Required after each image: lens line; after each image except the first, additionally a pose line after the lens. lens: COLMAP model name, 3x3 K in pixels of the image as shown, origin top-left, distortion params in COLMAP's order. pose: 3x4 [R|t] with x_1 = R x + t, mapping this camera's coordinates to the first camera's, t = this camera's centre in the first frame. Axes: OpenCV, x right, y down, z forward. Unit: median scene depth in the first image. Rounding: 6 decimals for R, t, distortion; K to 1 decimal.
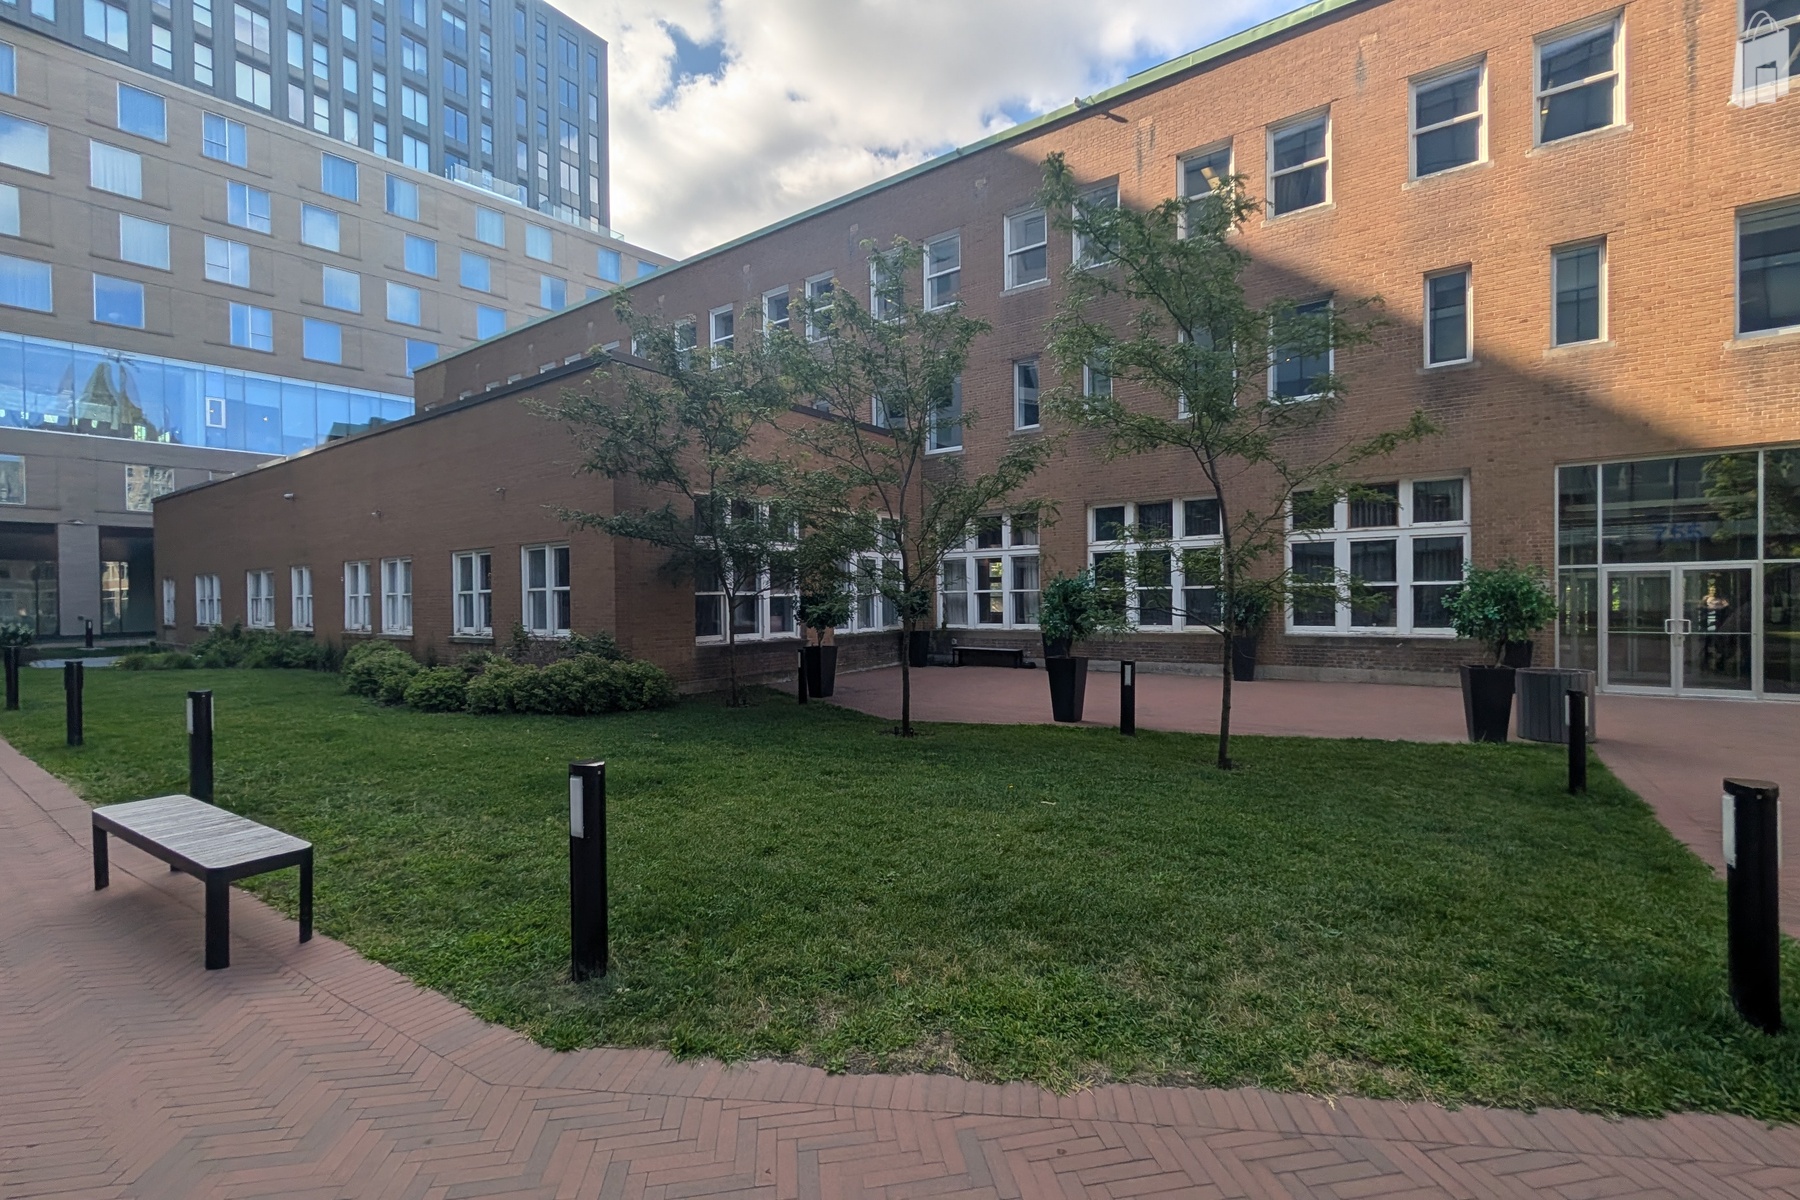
lens RADIAL K [[776.4, 0, 901.4], [0, 776.4, 607.0], [0, 0, 1]] dist [-0.000034, 0.000435]
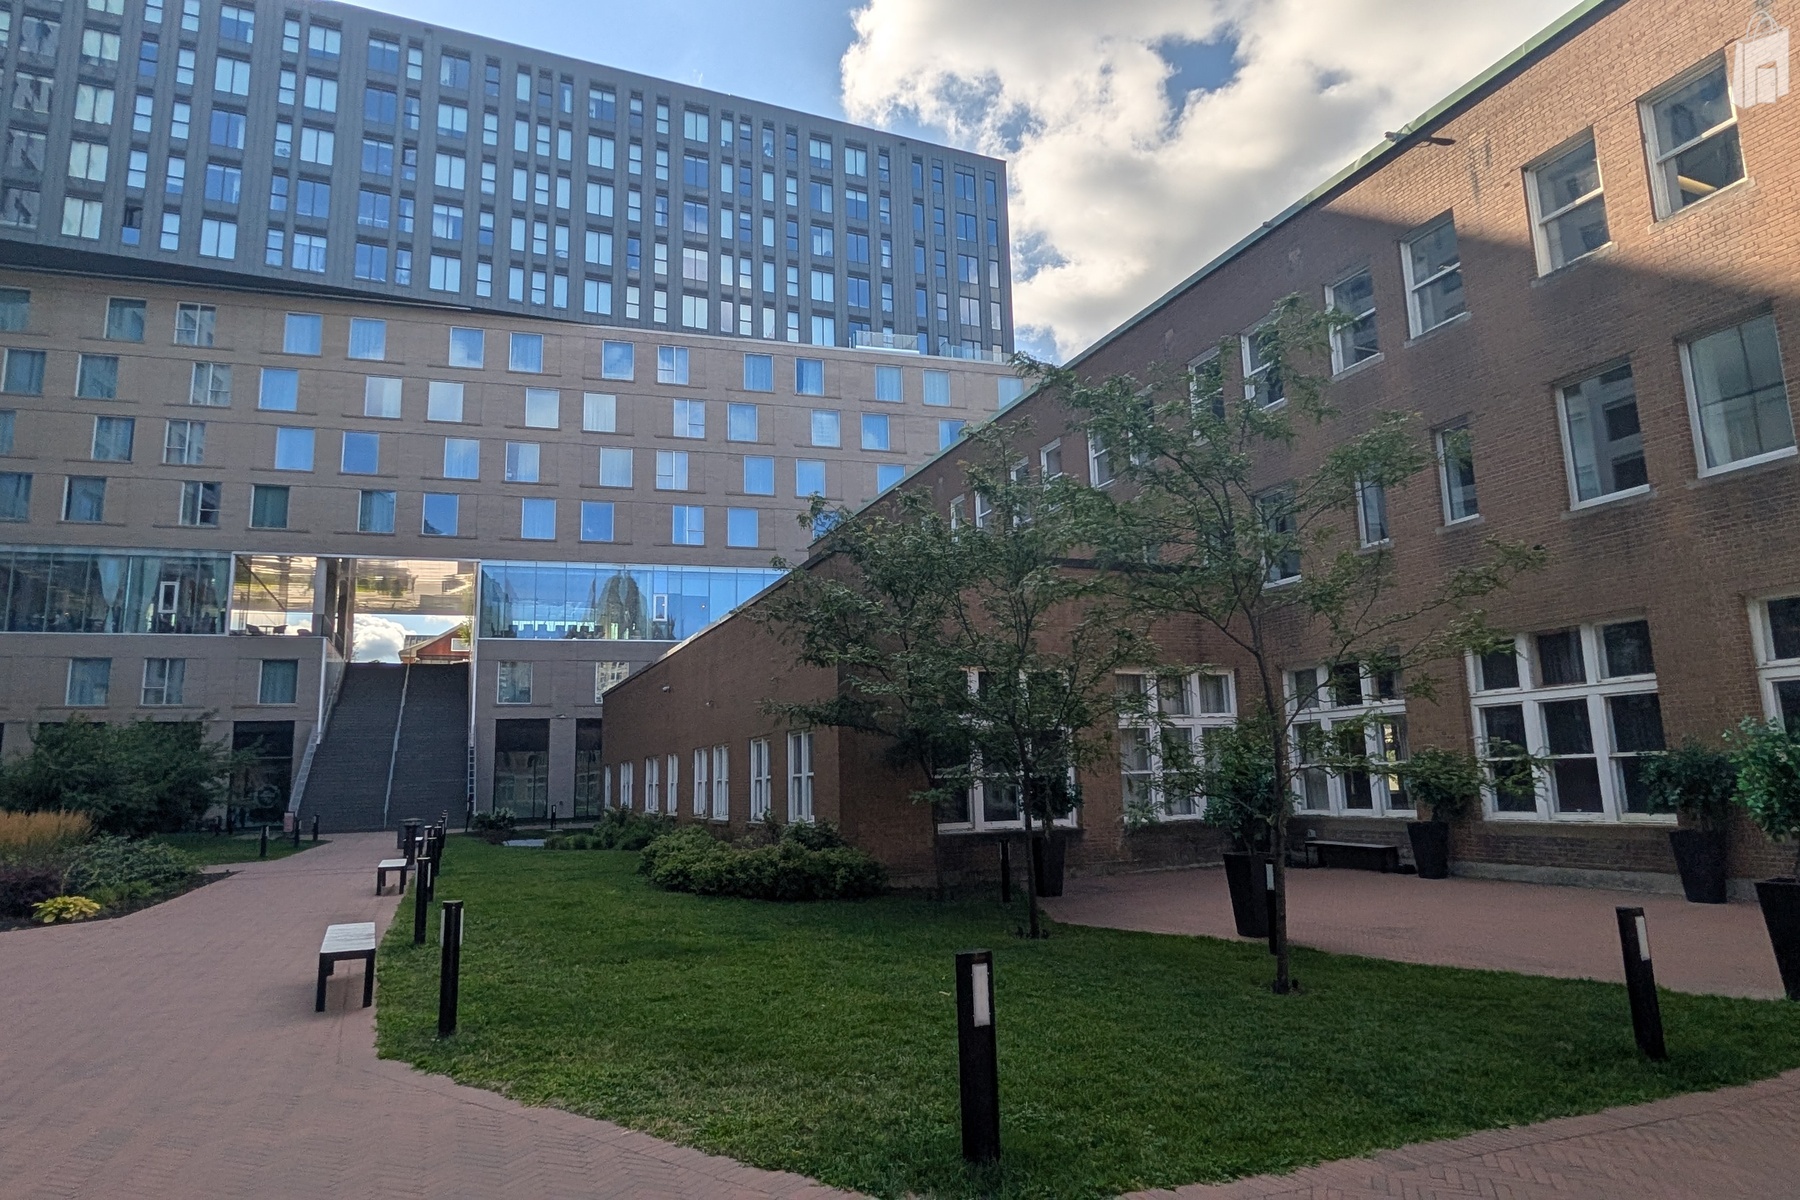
lens RADIAL K [[1041.1, 0, 901.0], [0, 1041.1, 610.3], [0, 0, 1]] dist [0.000324, 0.000212]
pose [[0.853458, -0.096989, -0.512057, 0.151228], [0.012005, 0.985928, -0.166737, -0.002771], [0.521023, 0.136156, 0.842613, -0.042768]]
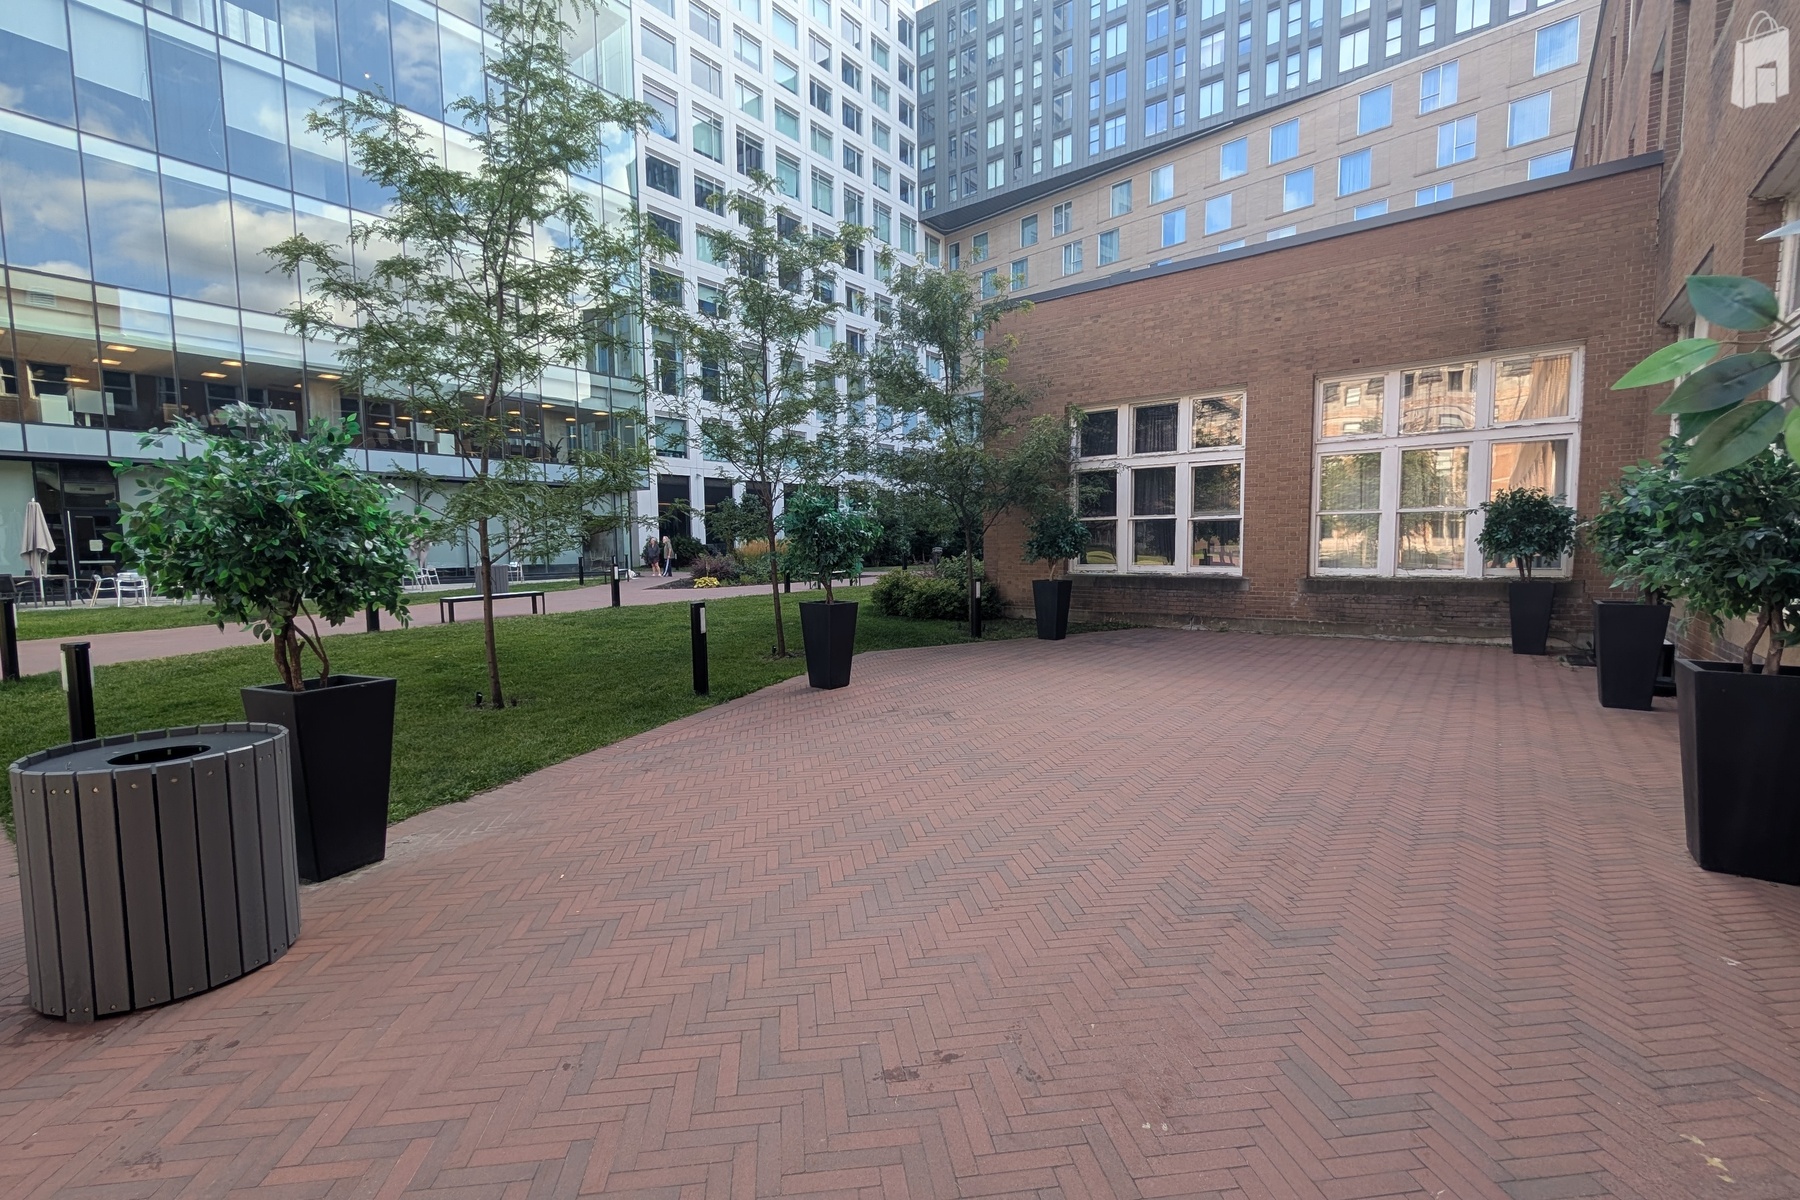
lens RADIAL K [[776.4, 0, 901.4], [0, 776.4, 607.0], [0, 0, 1]] dist [-0.000034, 0.000435]
pose [[-0.029859, 0.095220, -0.995008, 0.299664], [0.007056, 0.995448, 0.095050, -0.002277], [0.999529, -0.004183, -0.030395, 0.327669]]
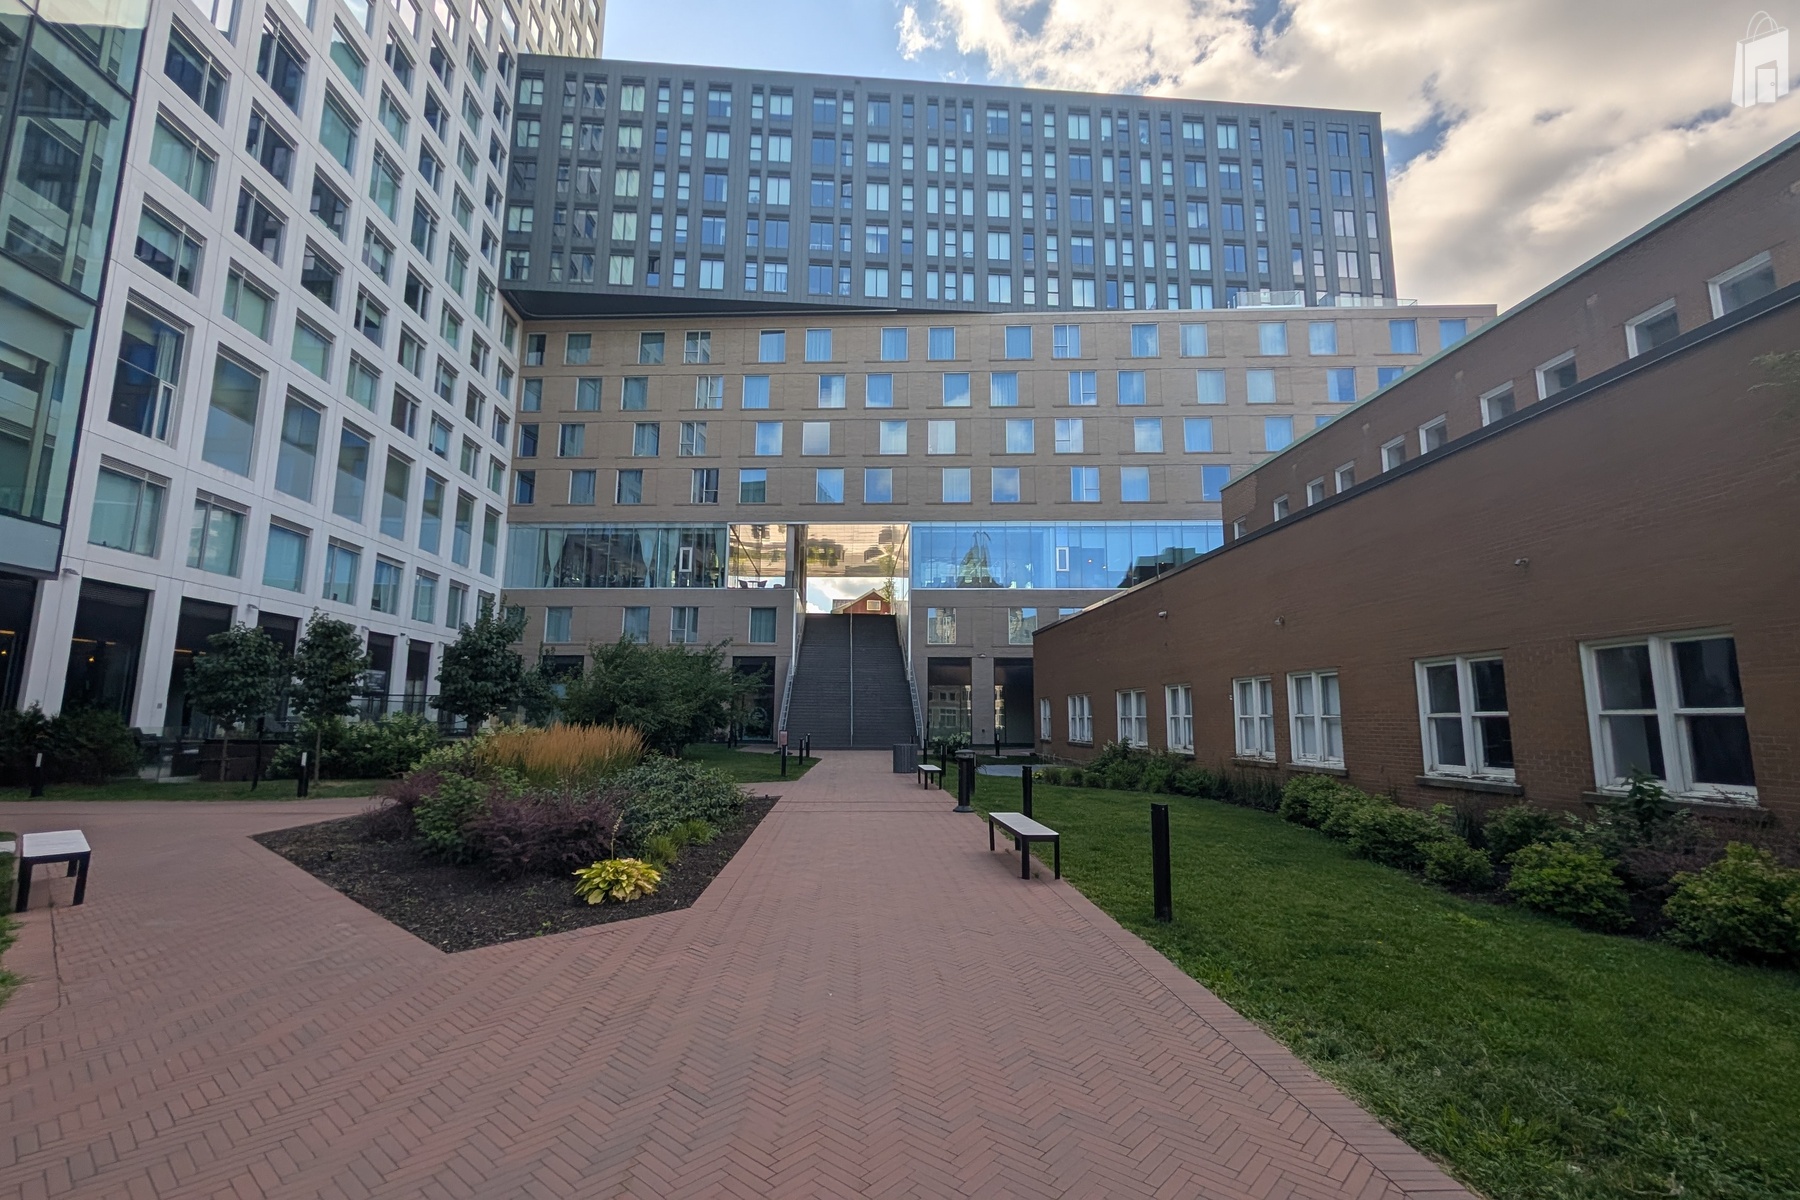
lens RADIAL K [[775.4, 0, 901.8], [0, 775.4, 609.4], [0, 0, 1]] dist [0.000255, 0.000127]
pose [[0.639367, -0.092781, -0.763283, -0.150790], [-0.022926, 0.989951, -0.139538, -0.002003], [0.768560, 0.106715, 0.630815, 0.072585]]
